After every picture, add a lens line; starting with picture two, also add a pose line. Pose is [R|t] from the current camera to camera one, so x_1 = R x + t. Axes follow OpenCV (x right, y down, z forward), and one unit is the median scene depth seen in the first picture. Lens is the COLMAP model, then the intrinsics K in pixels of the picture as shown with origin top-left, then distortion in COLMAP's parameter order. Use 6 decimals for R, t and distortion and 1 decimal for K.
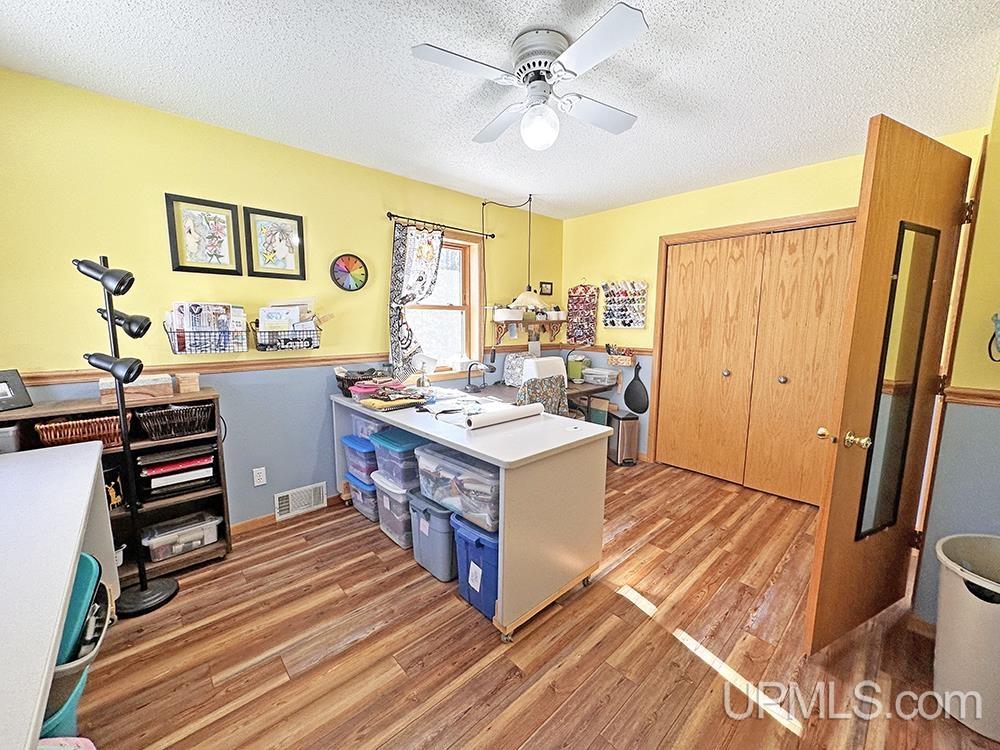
lens RADIAL K [[399.4, 0, 500.4], [0, 399.4, 376.7], [0, 0, 1]] dist [-0.002765, 0.001661]
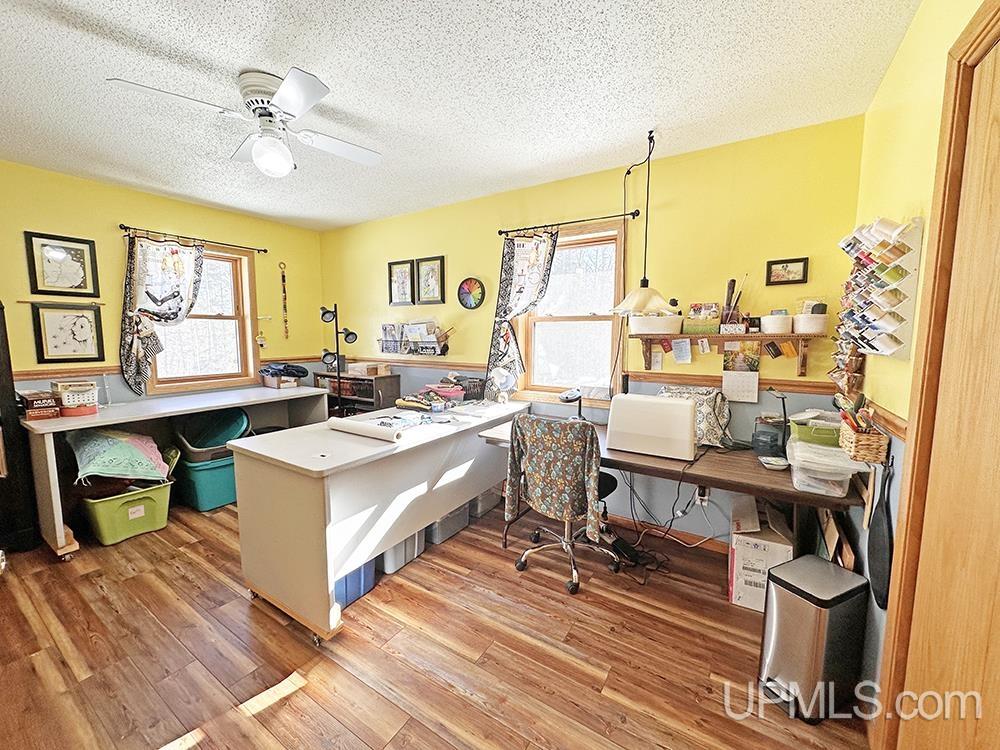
lens RADIAL K [[399.4, 0, 499.8], [0, 399.4, 374.6], [0, 0, 1]] dist [-0.002765, 0.001661]
pose [[0.254433, 0.100118, -0.961894, 0.708926], [-0.133657, 0.988722, 0.067556, -0.102907], [0.957810, 0.111375, 0.264945, 0.711692]]
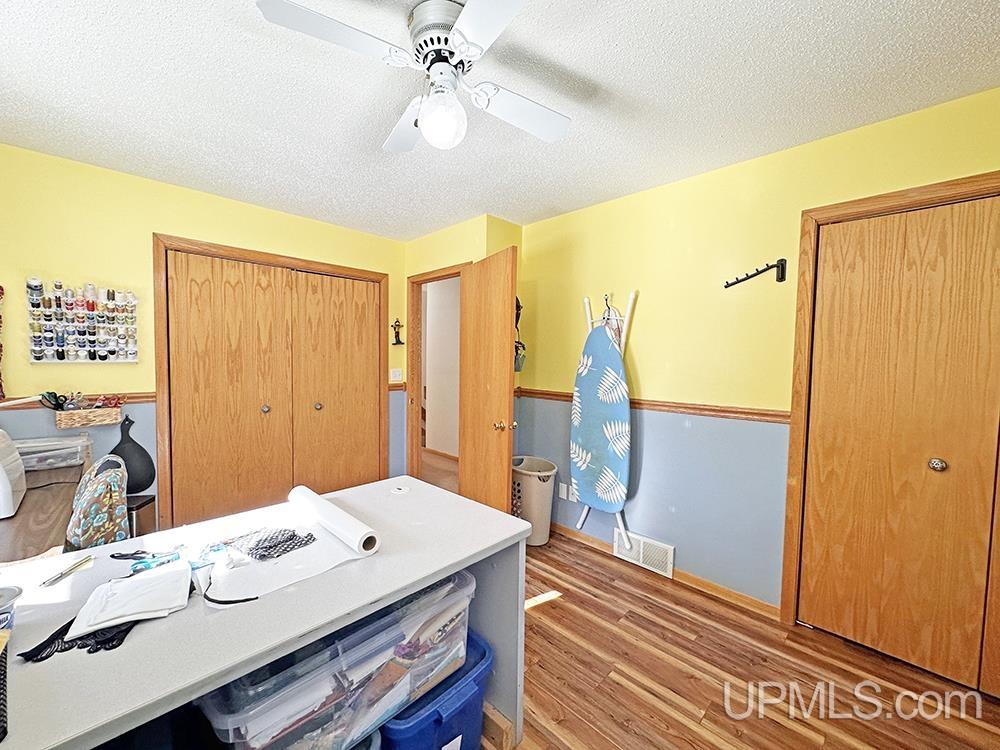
lens RADIAL K [[399.4, 0, 501.3], [0, 399.4, 375.2], [0, 0, 1]] dist [-0.002765, 0.001661]
pose [[-0.024737, -0.053771, 0.998247, -0.378173], [0.124590, 0.990601, 0.056447, -0.074869], [-0.991900, 0.125768, -0.017805, 0.492524]]
